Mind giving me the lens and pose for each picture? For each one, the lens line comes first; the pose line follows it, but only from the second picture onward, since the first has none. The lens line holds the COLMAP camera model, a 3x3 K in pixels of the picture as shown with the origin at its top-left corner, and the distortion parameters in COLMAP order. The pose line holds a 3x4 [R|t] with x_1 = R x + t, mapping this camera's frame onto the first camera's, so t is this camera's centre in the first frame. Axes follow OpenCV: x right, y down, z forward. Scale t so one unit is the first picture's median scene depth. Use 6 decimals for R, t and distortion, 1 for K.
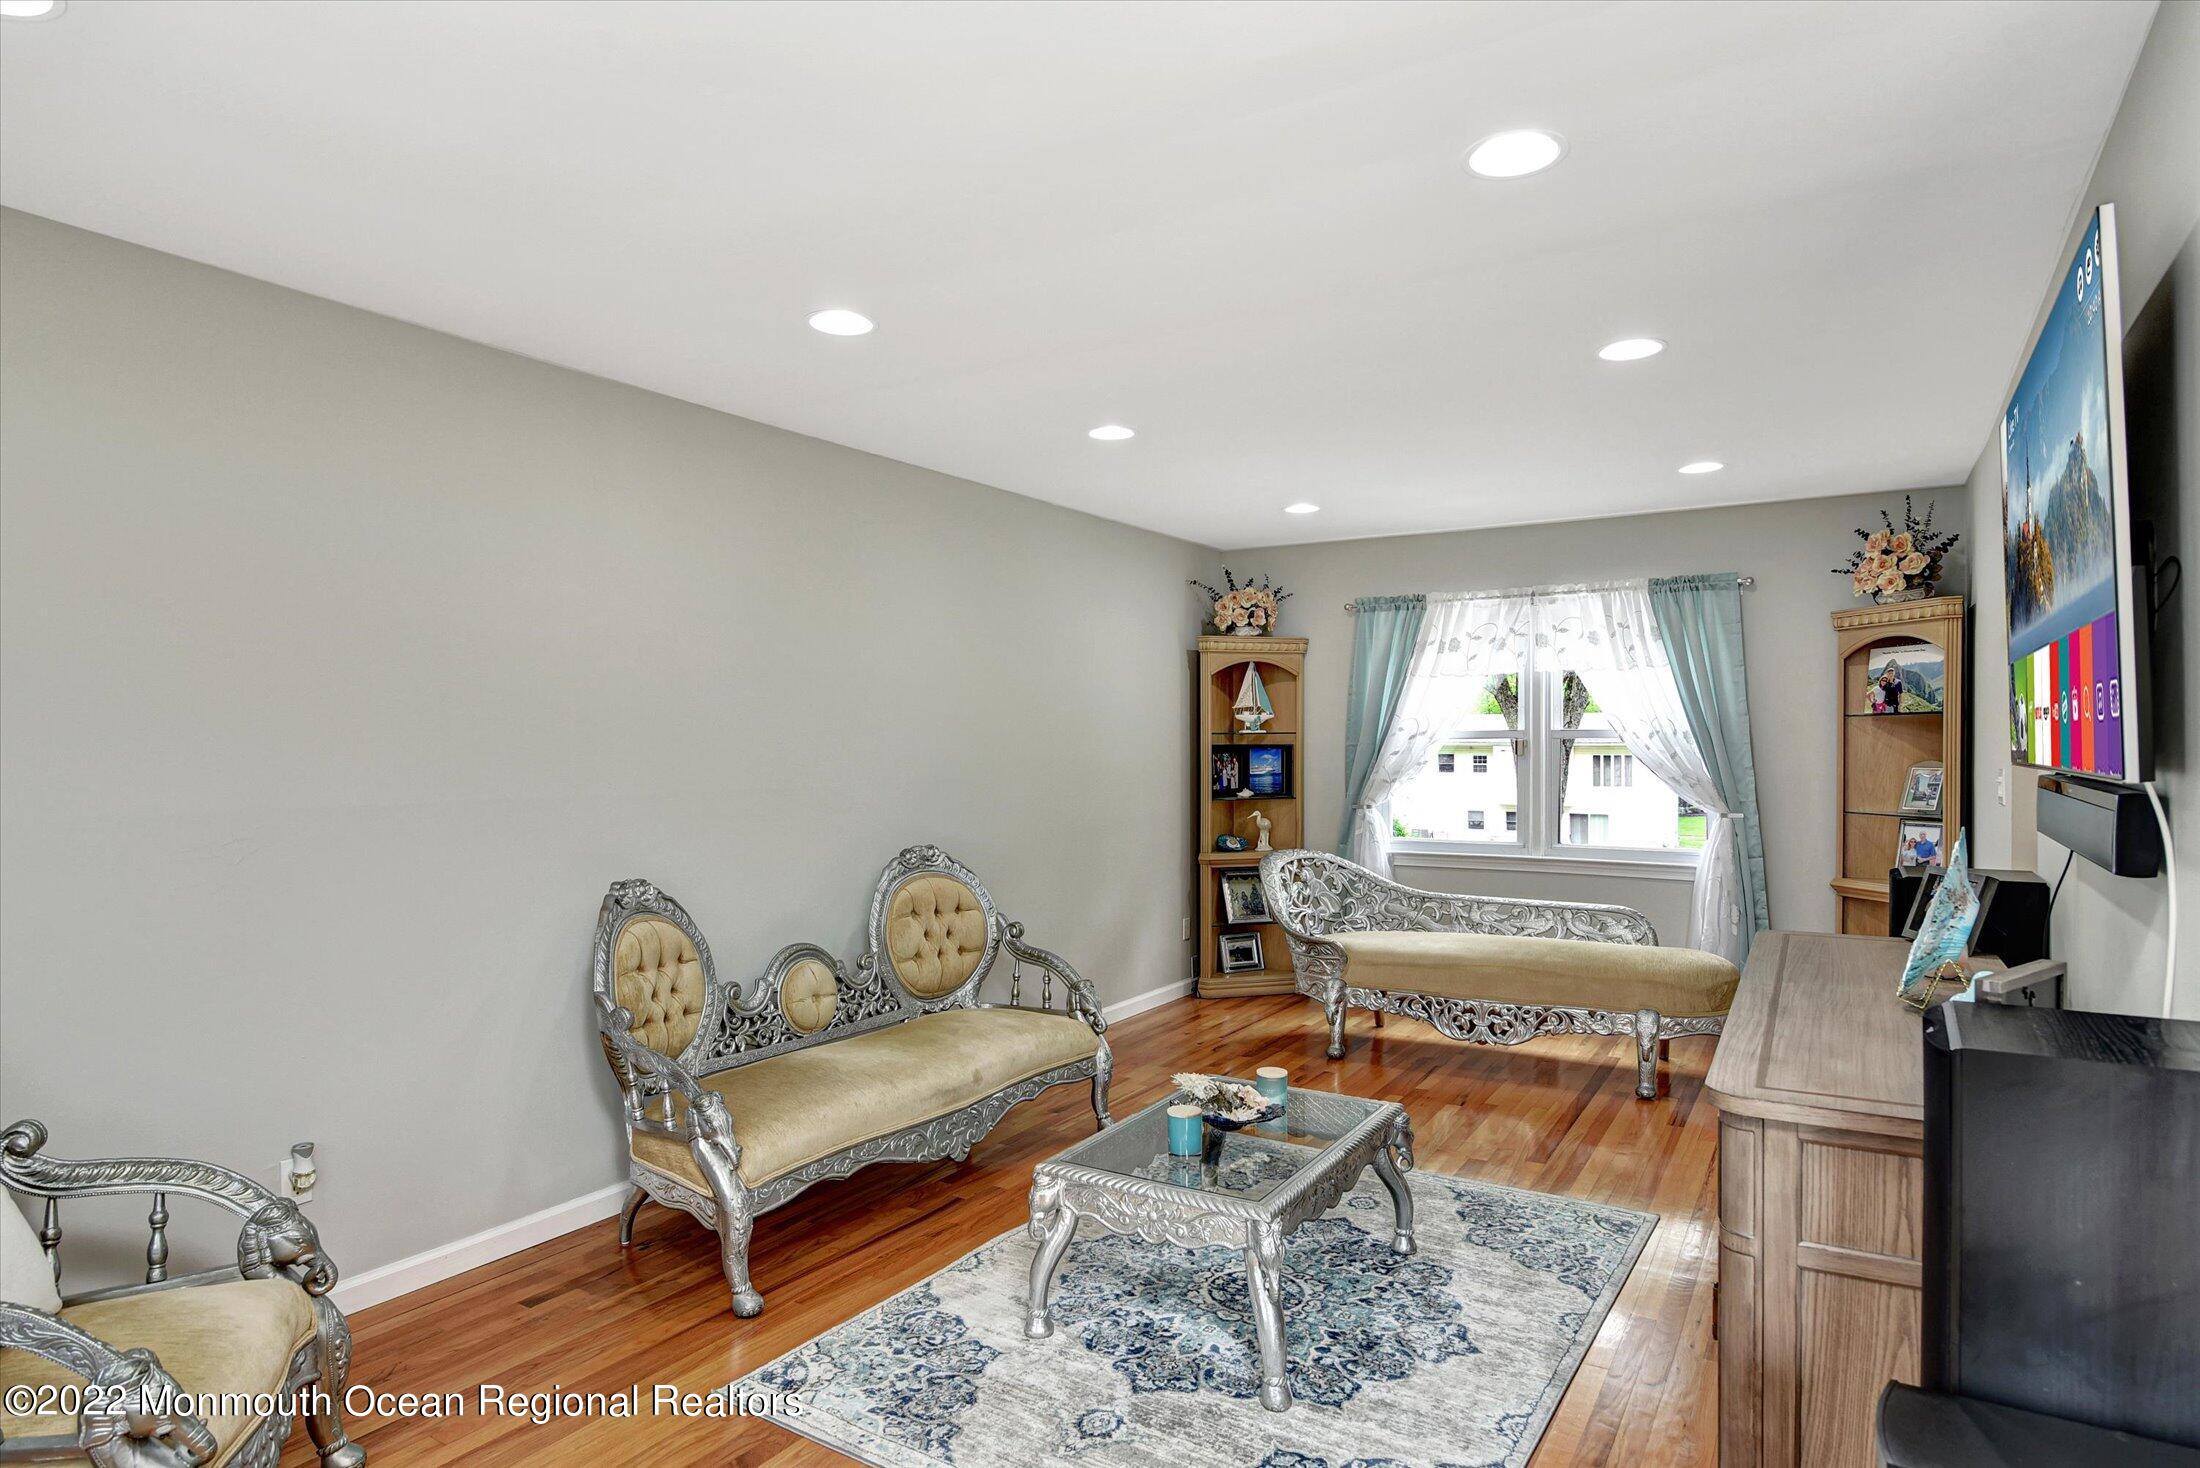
lens RADIAL K [[1249.4, 0, 1093.5], [0, 1249.4, 738.0], [0, 0, 1]] dist [0.000562, 0.000496]
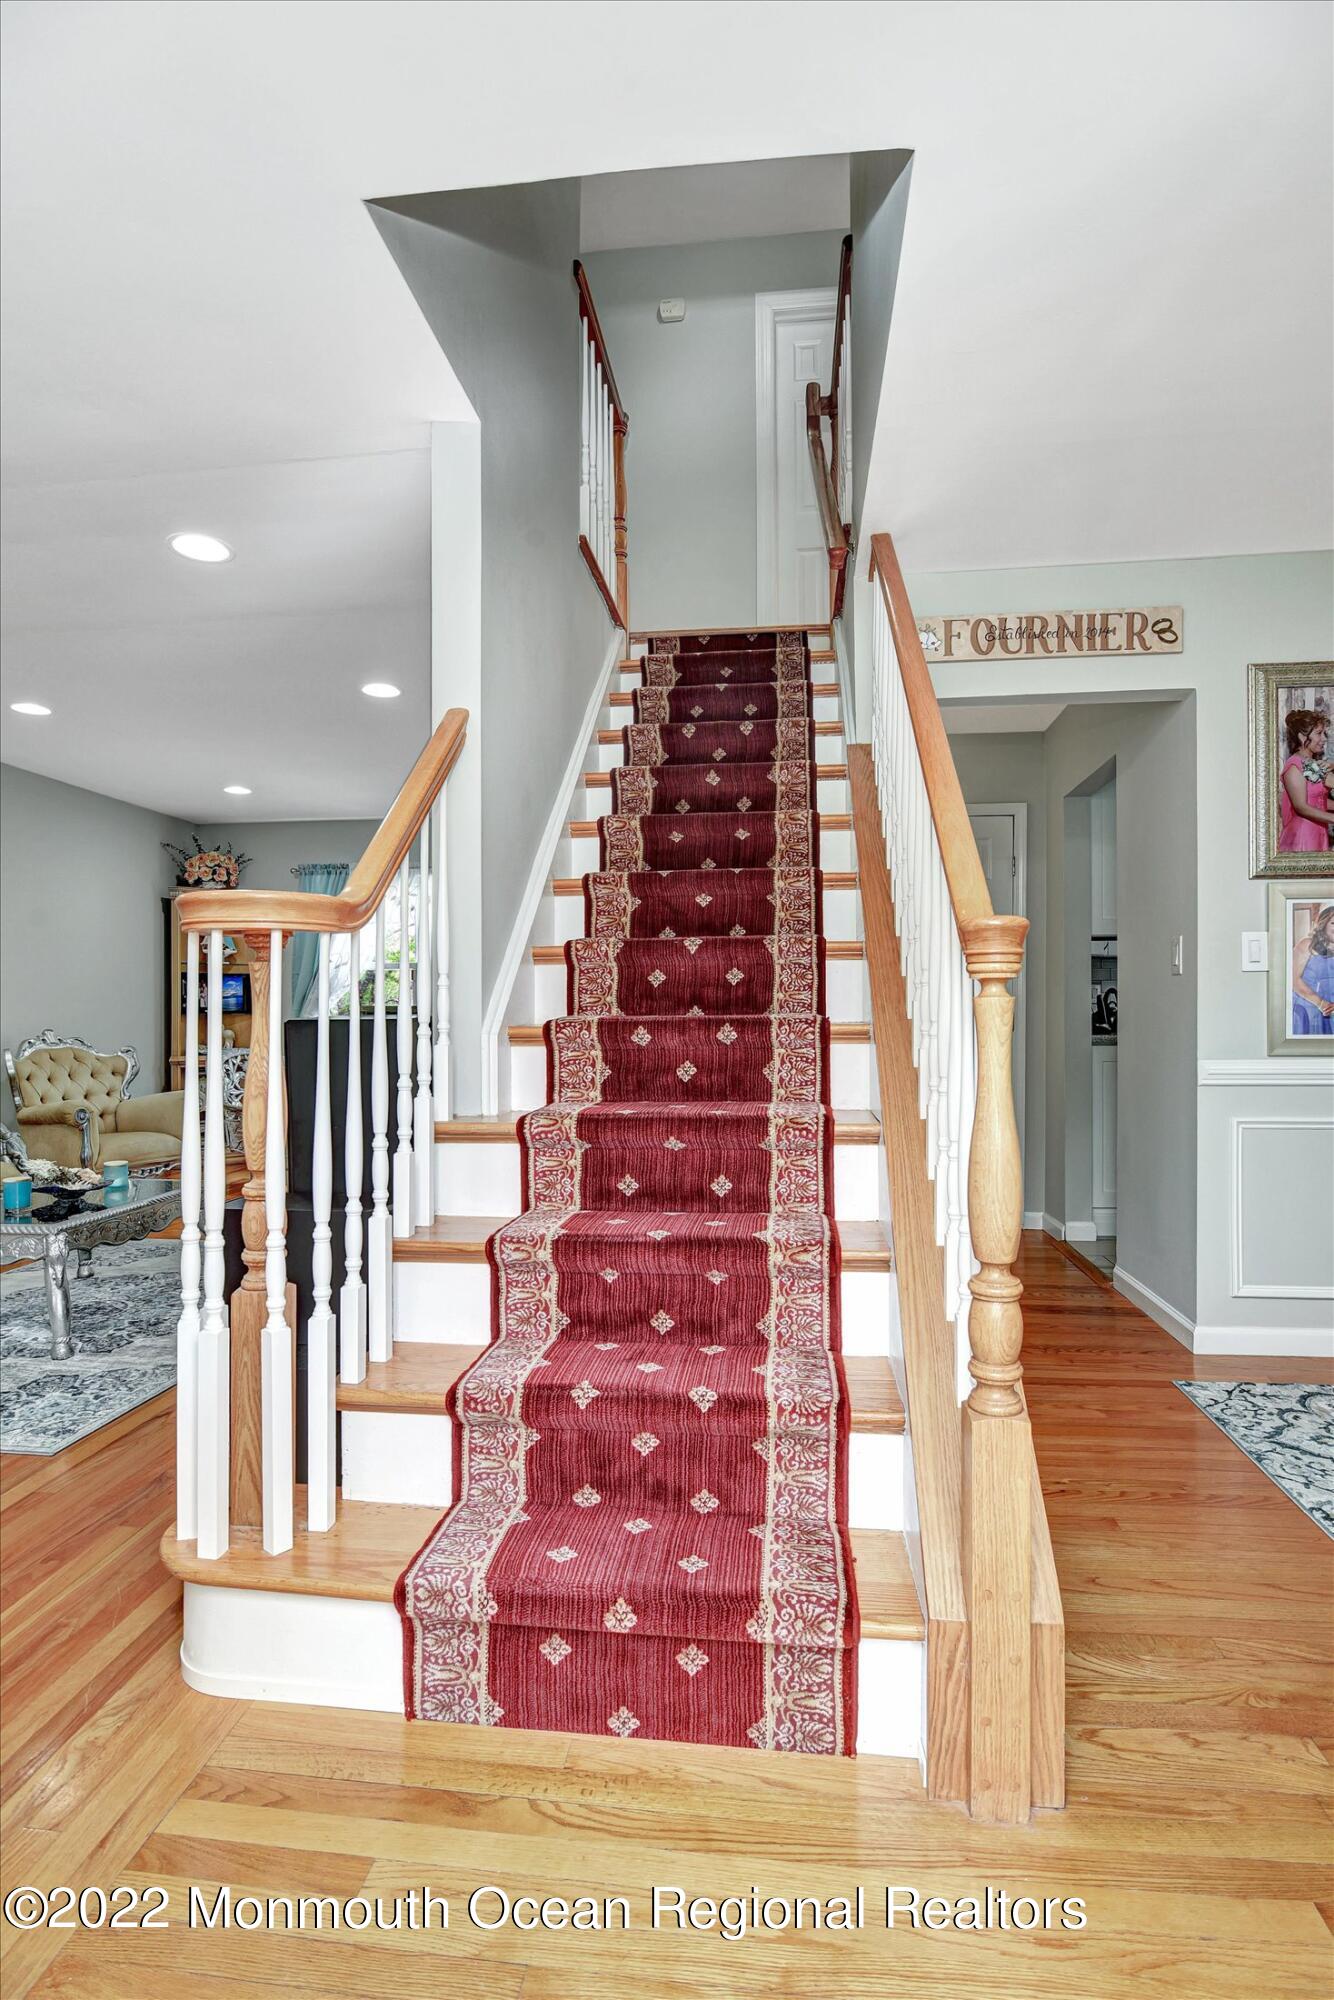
lens RADIAL K [[1005.8, 0, 672.9], [0, 1005.8, 1004.1], [0, 0, 1]] dist [-0.012985, 0.000090]
pose [[0.905426, 0.004226, 0.424483, 0.118549], [0.000046, 0.999949, -0.010052, 0.050604], [-0.424504, 0.009121, 0.905380, -0.152922]]
